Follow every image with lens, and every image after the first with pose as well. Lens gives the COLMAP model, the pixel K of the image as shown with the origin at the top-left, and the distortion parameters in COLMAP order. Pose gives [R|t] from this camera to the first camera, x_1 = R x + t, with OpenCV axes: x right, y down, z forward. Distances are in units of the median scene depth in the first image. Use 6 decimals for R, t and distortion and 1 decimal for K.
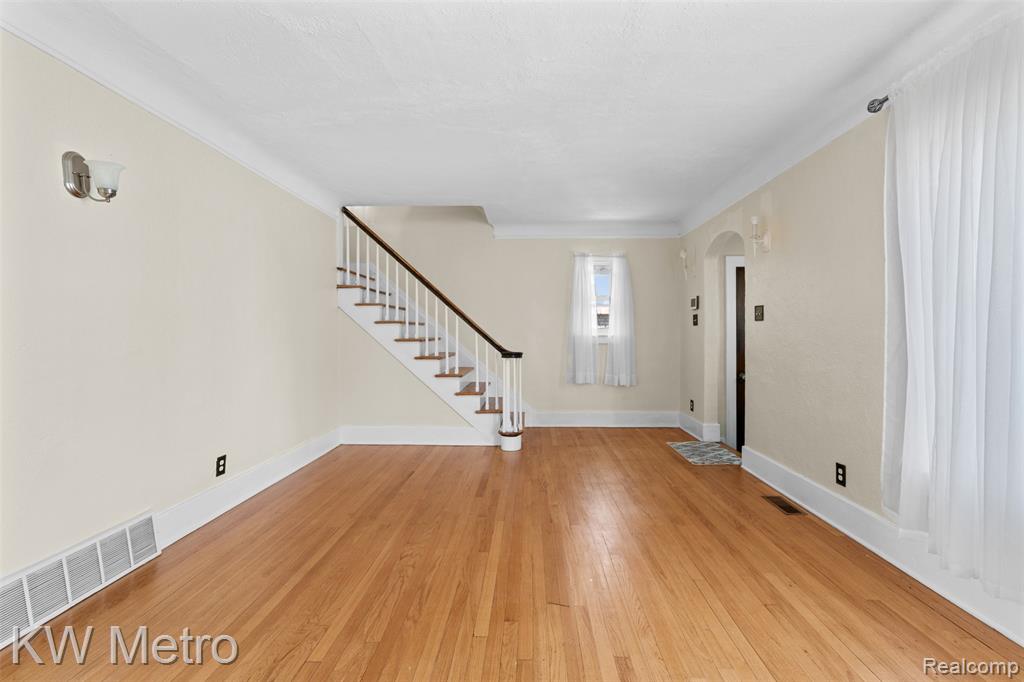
lens RADIAL K [[463.1, 0, 518.9], [0, 463.1, 338.2], [0, 0, 1]] dist [-0.008787, 0.002681]
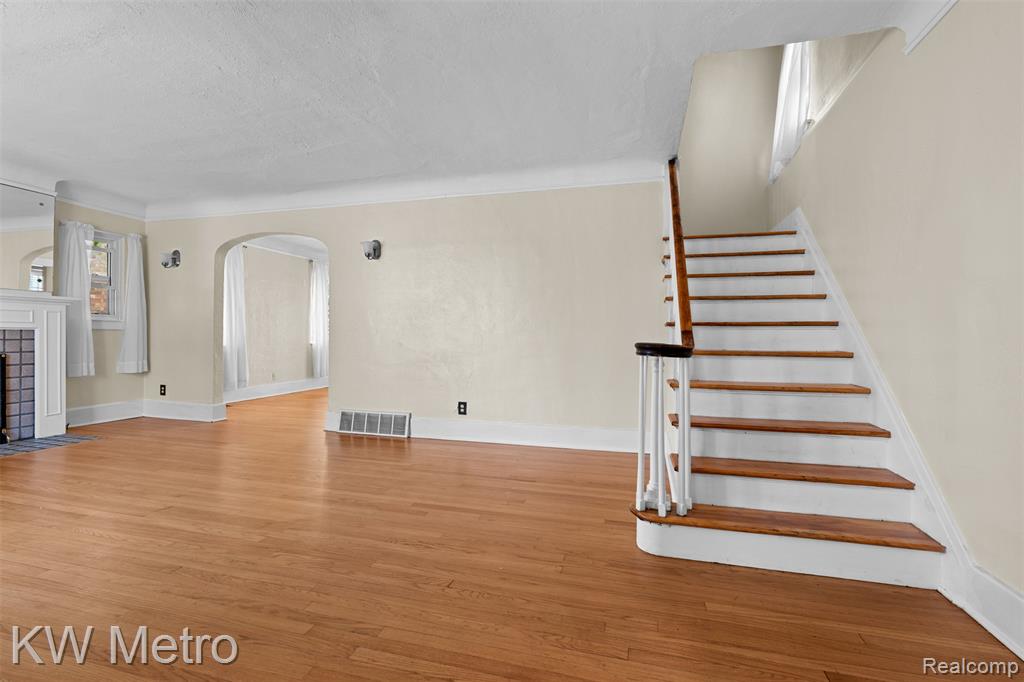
lens RADIAL K [[463.1, 0, 513.6], [0, 463.1, 340.9], [0, 0, 1]] dist [-0.008787, 0.002681]
pose [[-0.246994, 0.007982, -0.968984, 0.803677], [-0.012852, 0.999851, 0.011512, 0.046992], [0.968932, 0.015297, -0.246855, 1.652726]]
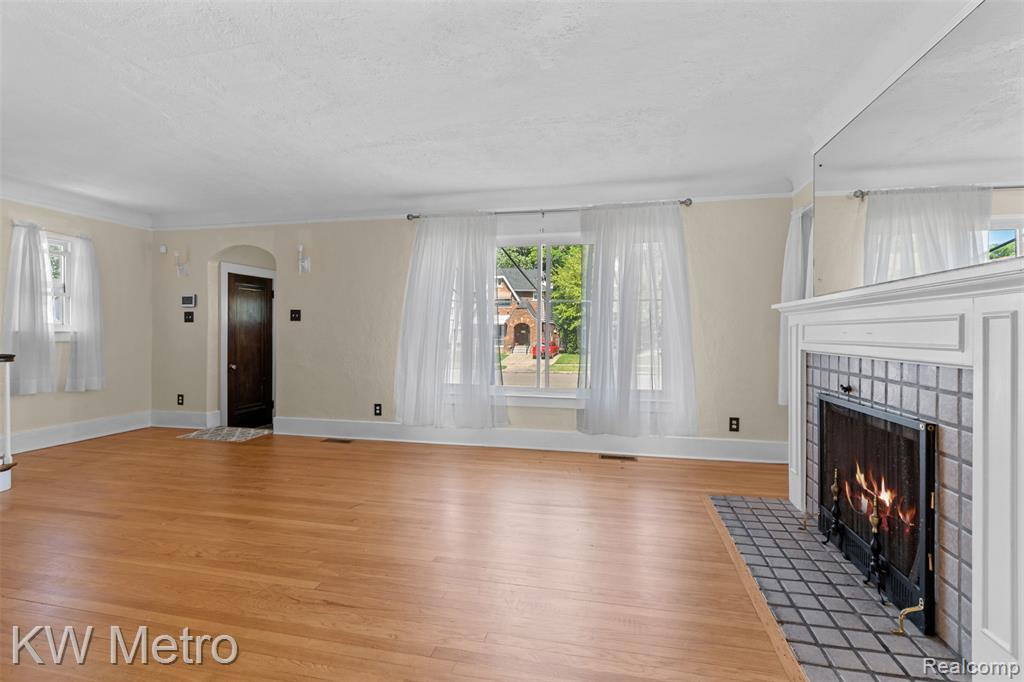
lens RADIAL K [[463.1, 0, 520.1], [0, 463.1, 335.2], [0, 0, 1]] dist [-0.008787, 0.002681]
pose [[0.189405, -0.005950, 0.981881, -0.947435], [0.006191, 0.999969, 0.004866, 0.003202], [-0.981880, 0.005157, 0.189436, 0.122101]]
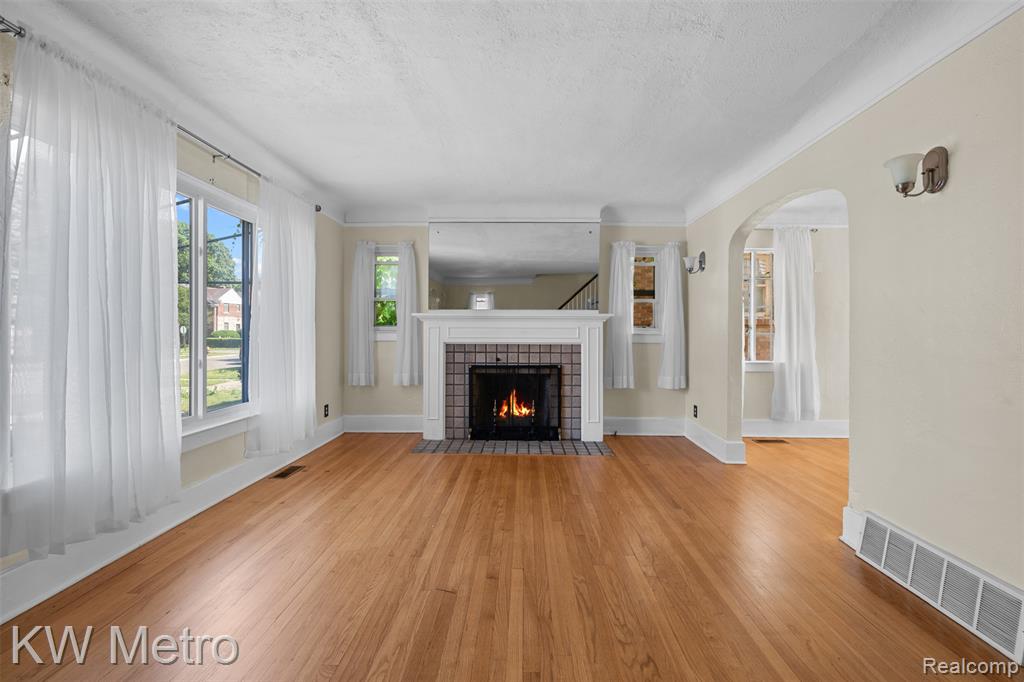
lens RADIAL K [[463.1, 0, 516.5], [0, 463.1, 331.8], [0, 0, 1]] dist [-0.008787, 0.002681]
pose [[-0.999966, -0.005178, -0.006457, -0.044611], [-0.005202, 0.999980, 0.003601, -0.005141], [0.006438, 0.003635, -0.999973, 1.462819]]
